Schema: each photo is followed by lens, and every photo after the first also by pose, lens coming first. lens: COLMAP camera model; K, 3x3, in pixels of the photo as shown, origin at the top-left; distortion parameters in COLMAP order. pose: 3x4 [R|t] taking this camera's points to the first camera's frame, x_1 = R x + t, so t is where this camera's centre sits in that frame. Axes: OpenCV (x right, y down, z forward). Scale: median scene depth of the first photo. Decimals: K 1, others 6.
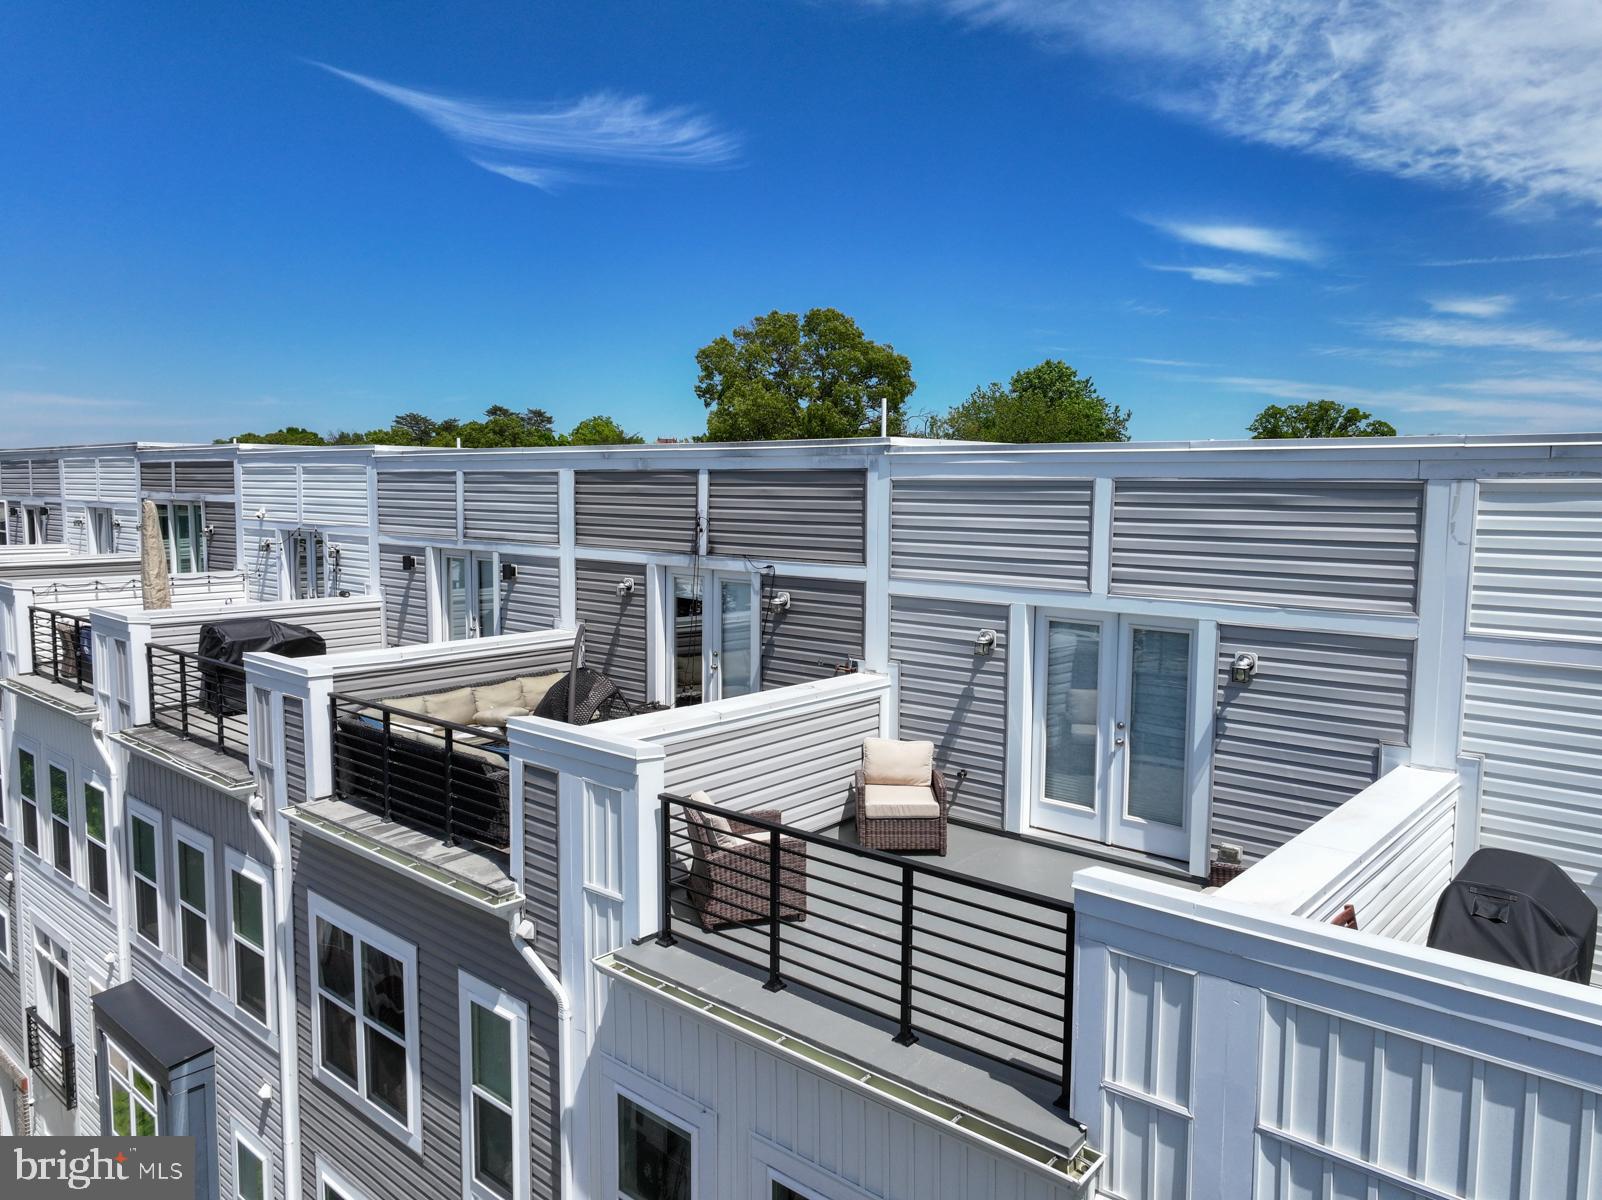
lens RADIAL K [[1129.1, 0, 808.6], [0, 1129.1, 597.6], [0, 0, 1]] dist [-0.002002, 0.015493]
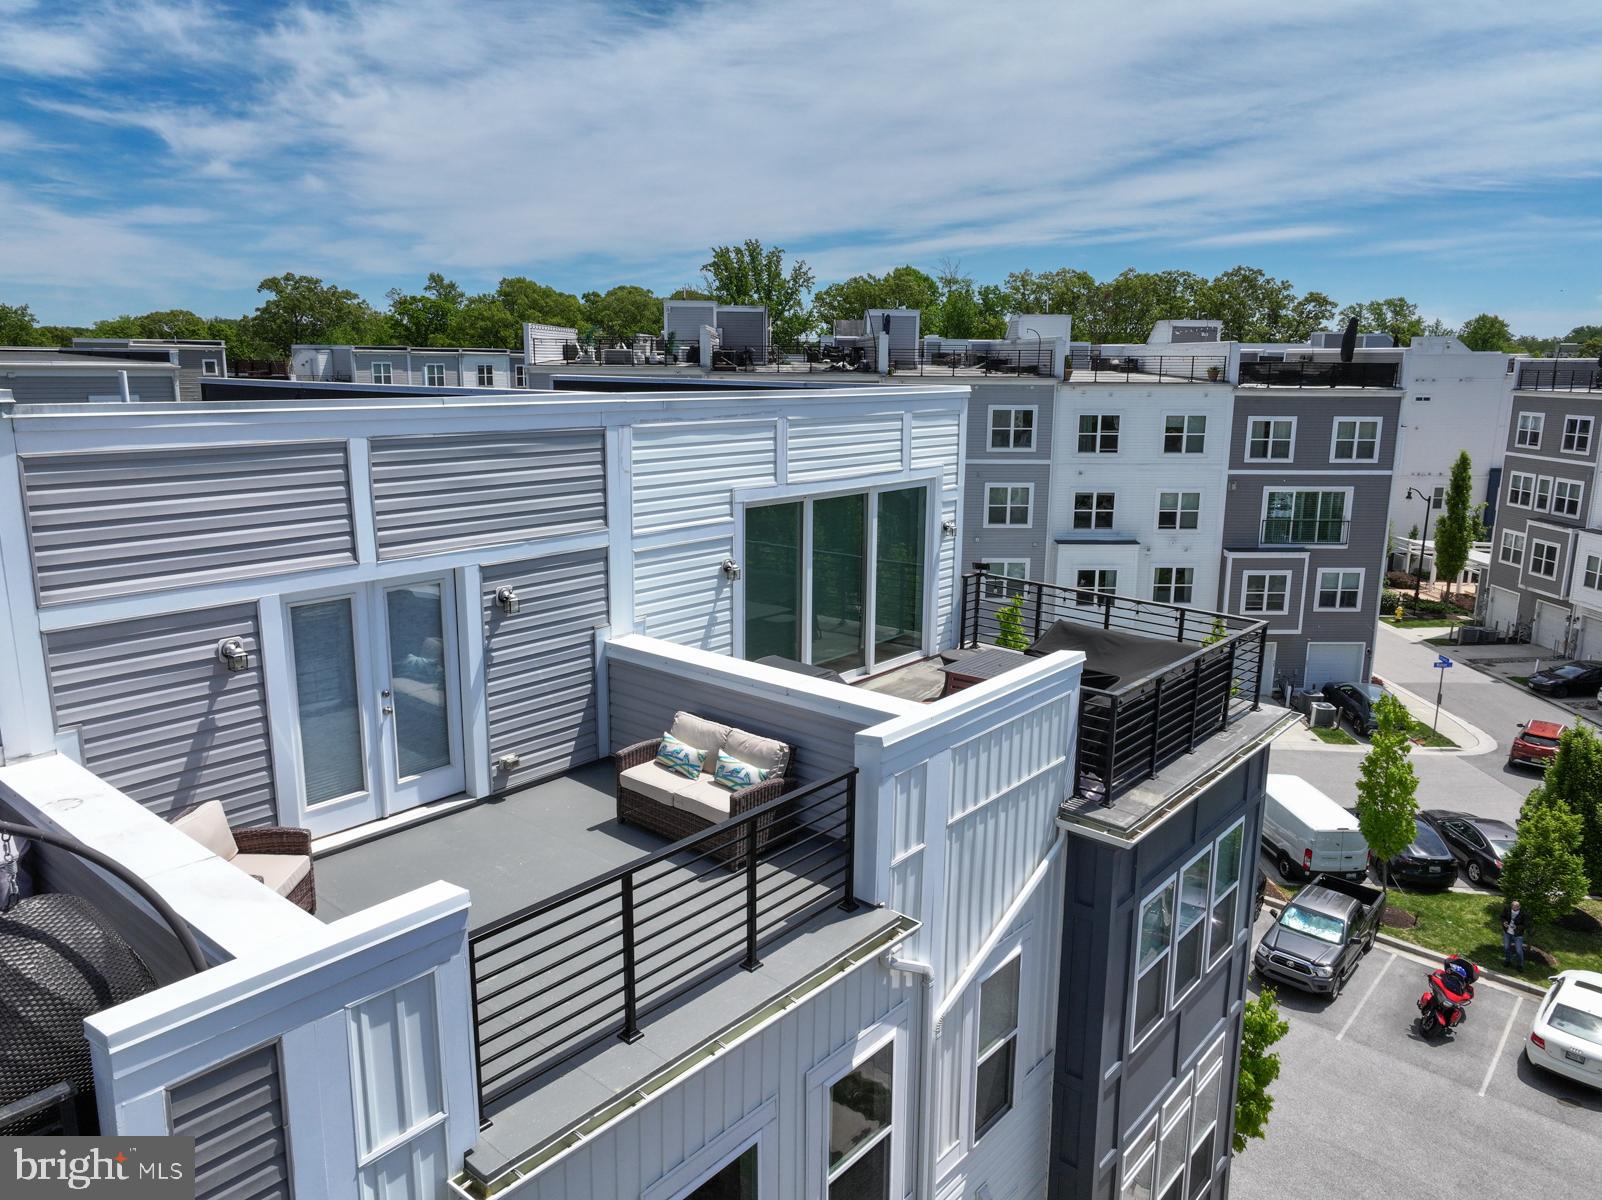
lens RADIAL K [[1129.1, 0, 808.6], [0, 1129.1, 597.6], [0, 0, 1]] dist [-0.002002, 0.015493]
pose [[-0.019037, -0.216684, 0.976056, -1.192049], [0.086986, 0.972172, 0.217518, -0.263527], [-0.996028, 0.089044, 0.000342, 1.158052]]
